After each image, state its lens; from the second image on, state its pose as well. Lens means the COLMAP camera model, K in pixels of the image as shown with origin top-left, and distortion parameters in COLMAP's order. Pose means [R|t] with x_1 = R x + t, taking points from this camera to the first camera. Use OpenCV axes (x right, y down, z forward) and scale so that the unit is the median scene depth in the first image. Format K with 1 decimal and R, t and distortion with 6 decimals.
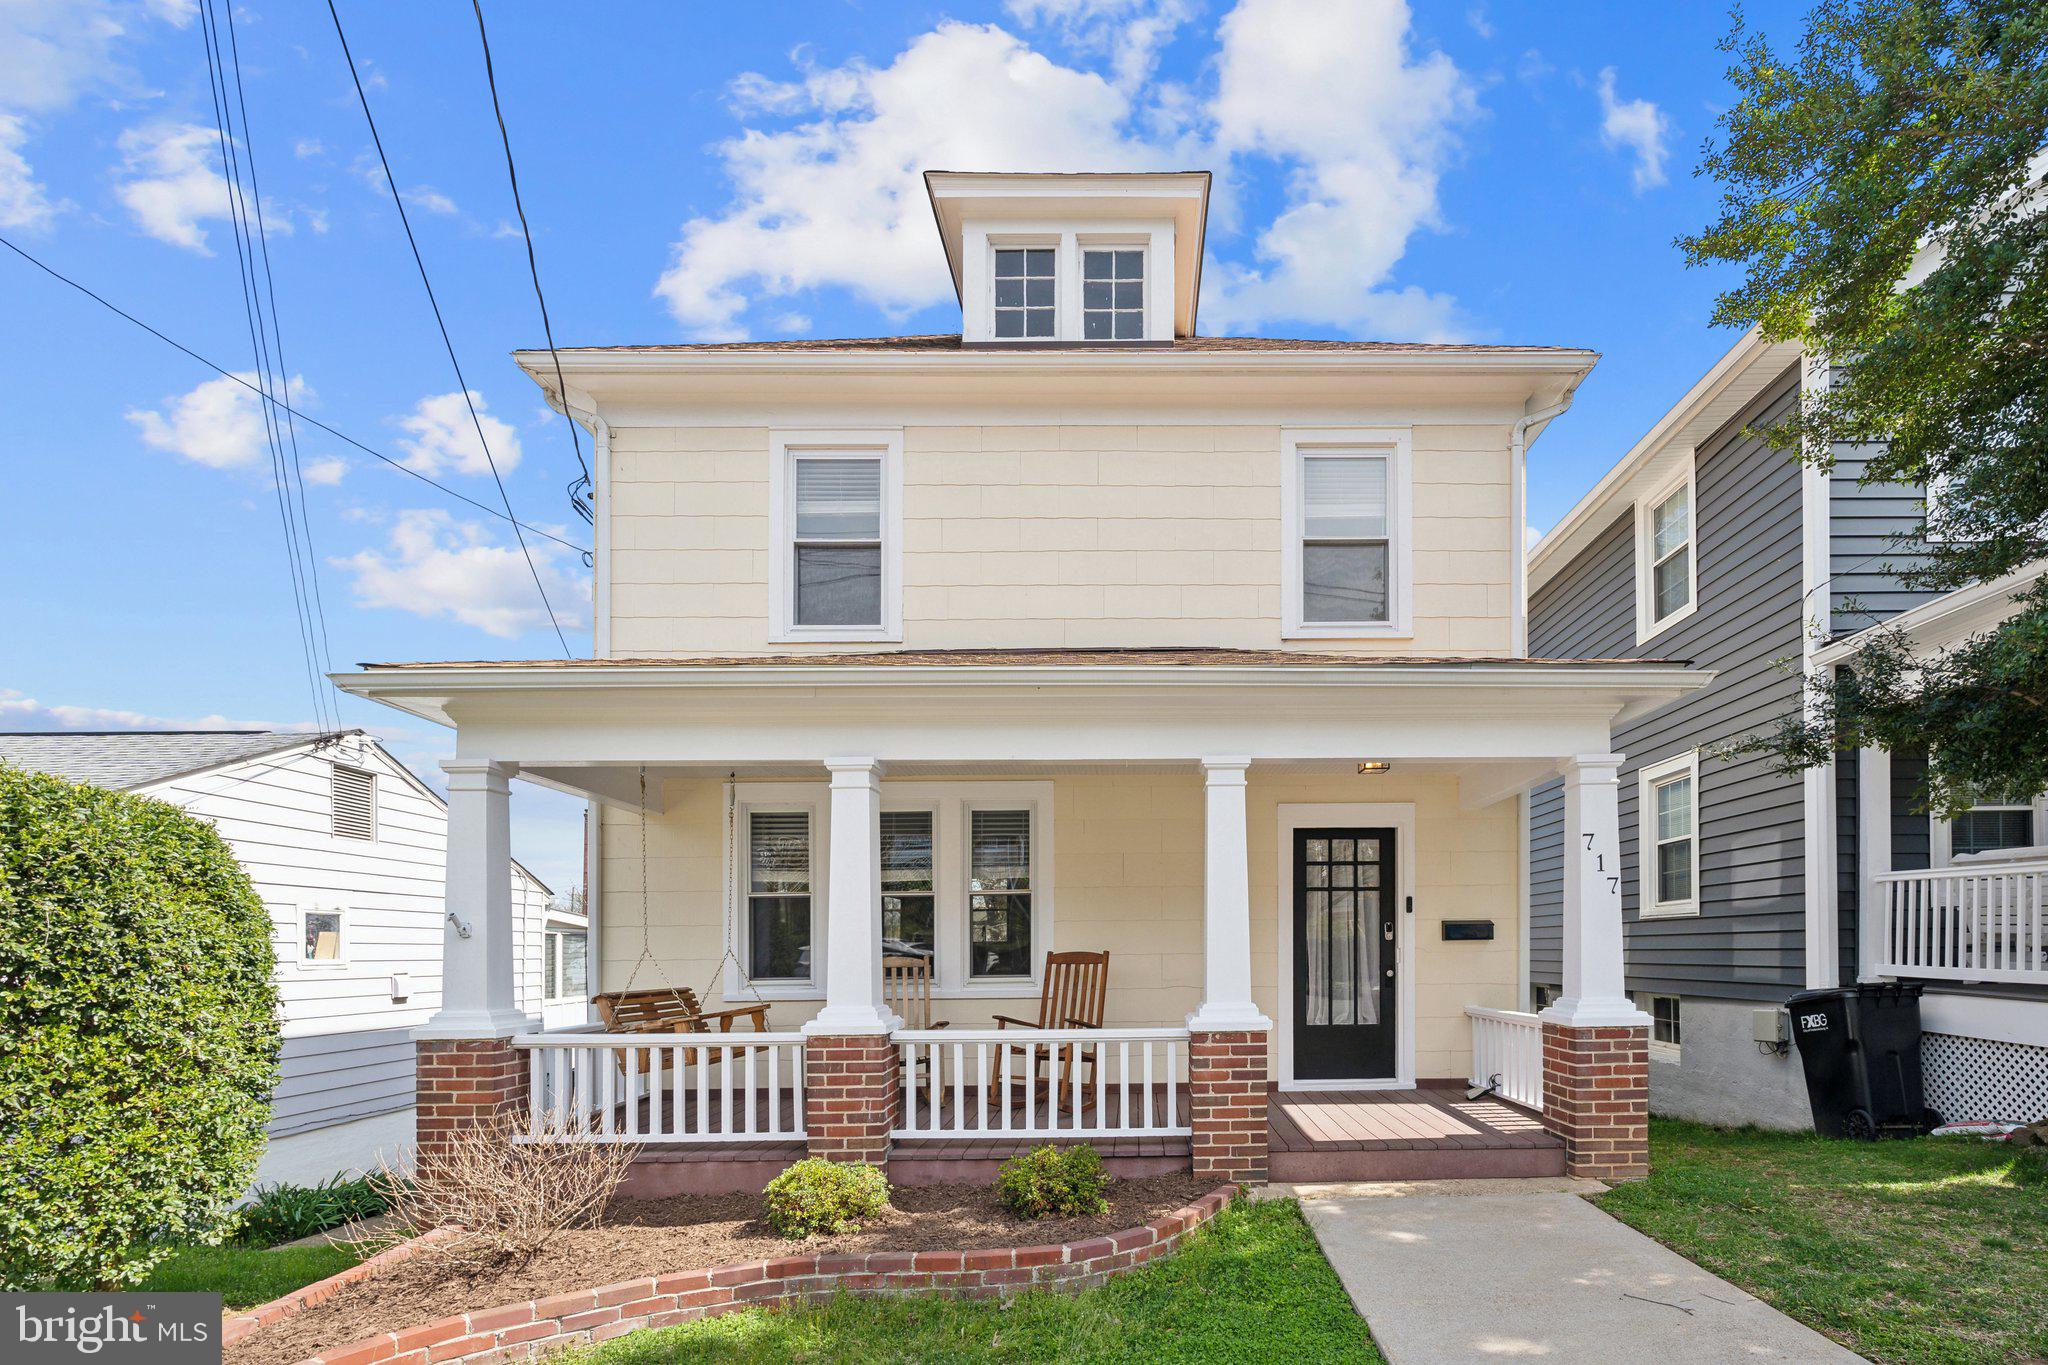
lens RADIAL K [[926.8, 0, 1024.7], [0, 926.8, 875.1], [0, 0, 1]] dist [-0.002898, -0.000849]
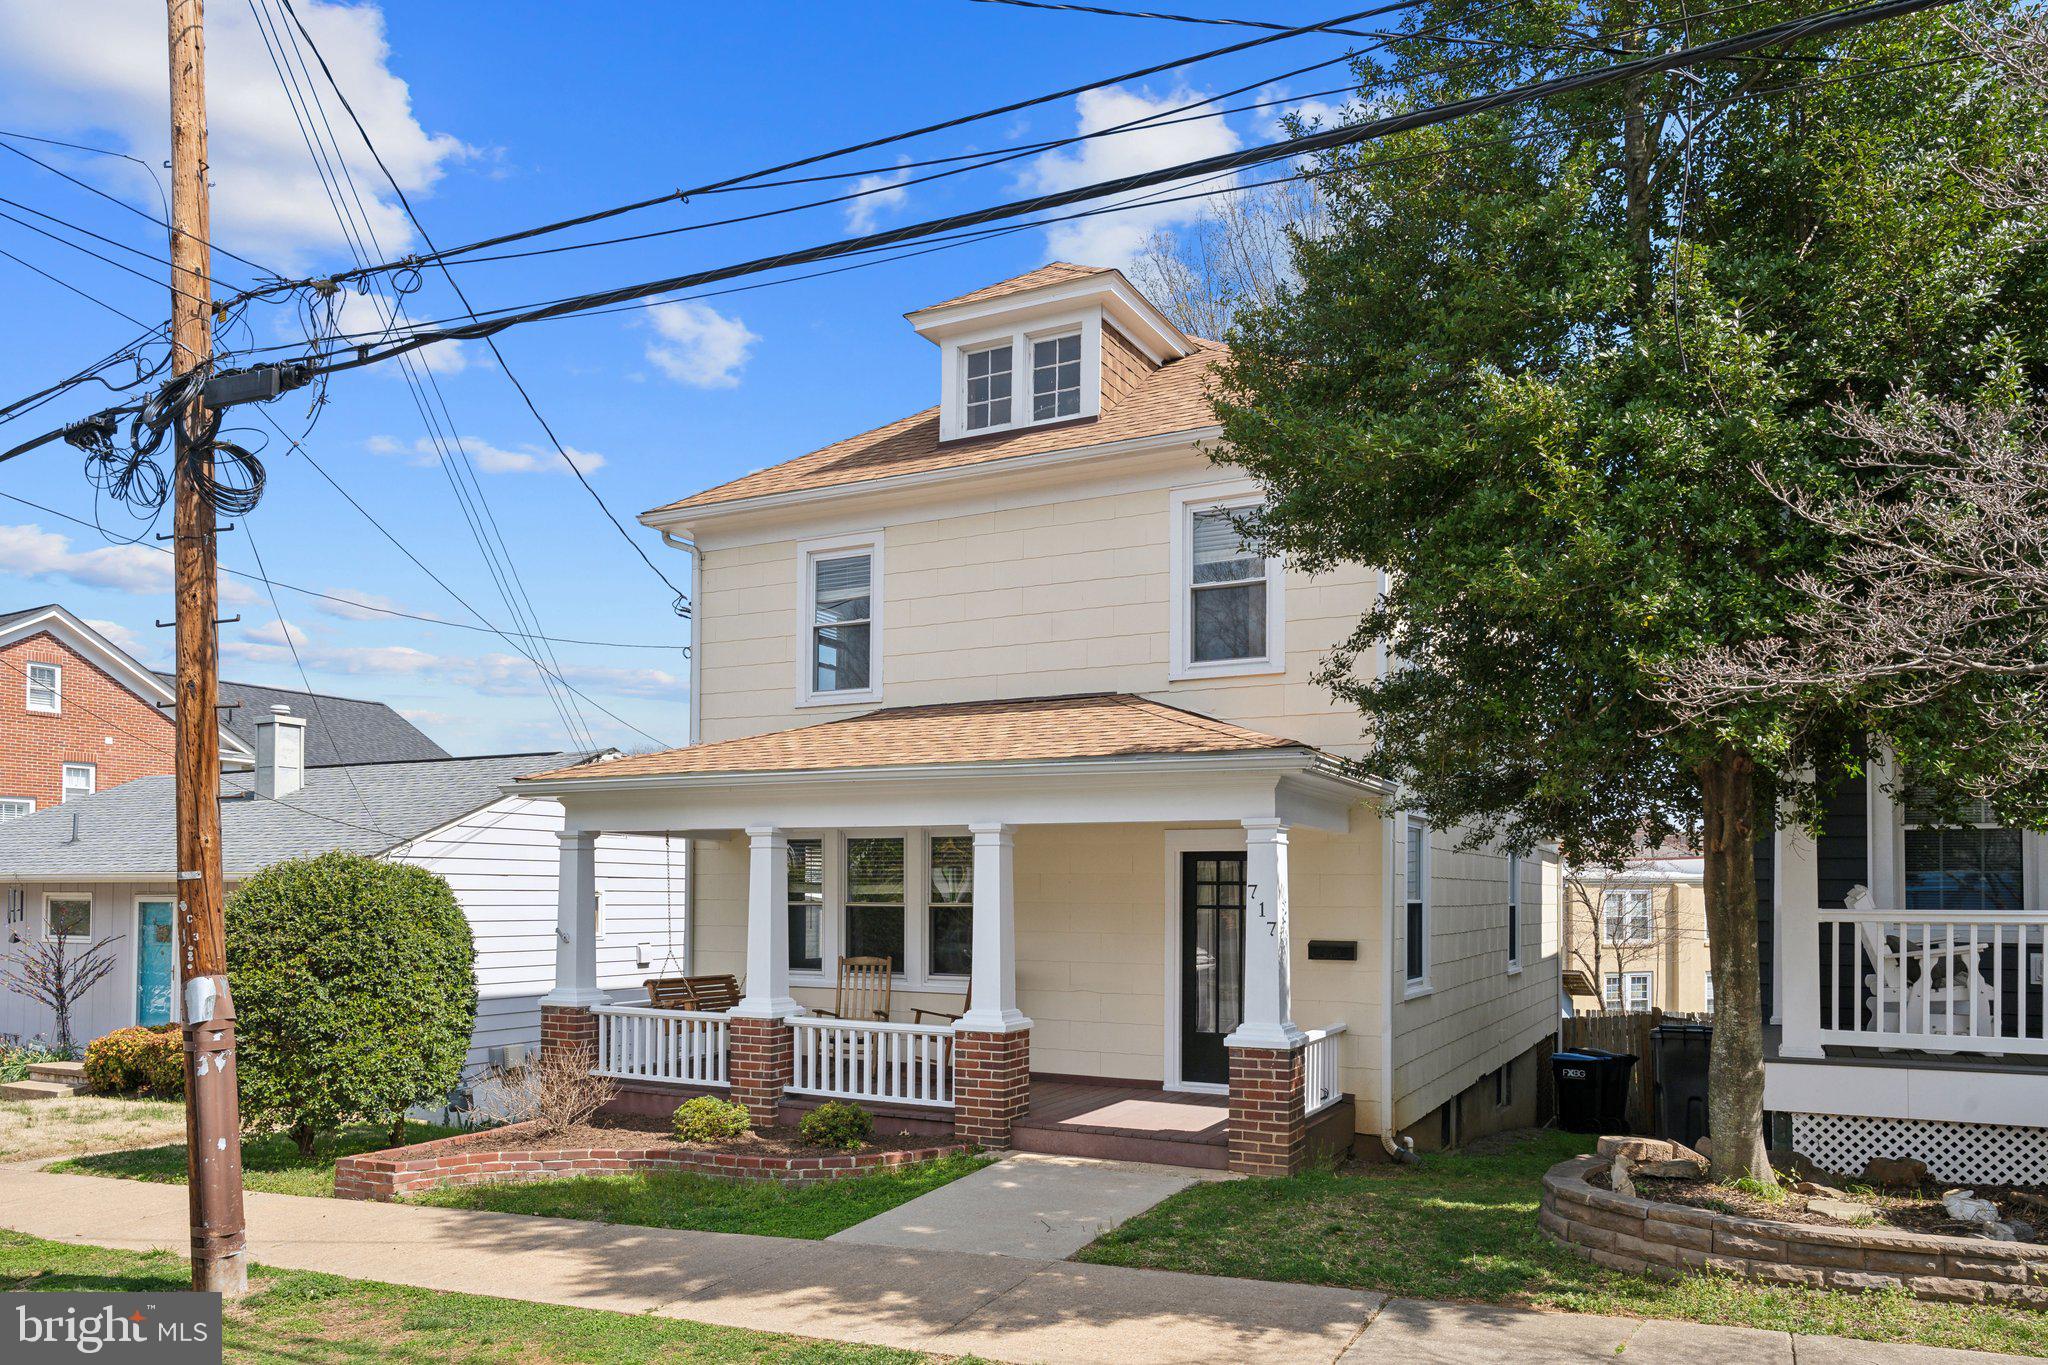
lens RADIAL K [[1385.1, 0, 1024.0], [0, 1385.1, 682.5], [0, 0, 1]] dist [-0.004761, -0.000562]
pose [[0.882209, -0.054289, -0.467718, 1.251859], [0.028095, 0.997630, -0.062804, -0.210851], [0.470019, 0.042266, 0.881644, -0.770676]]
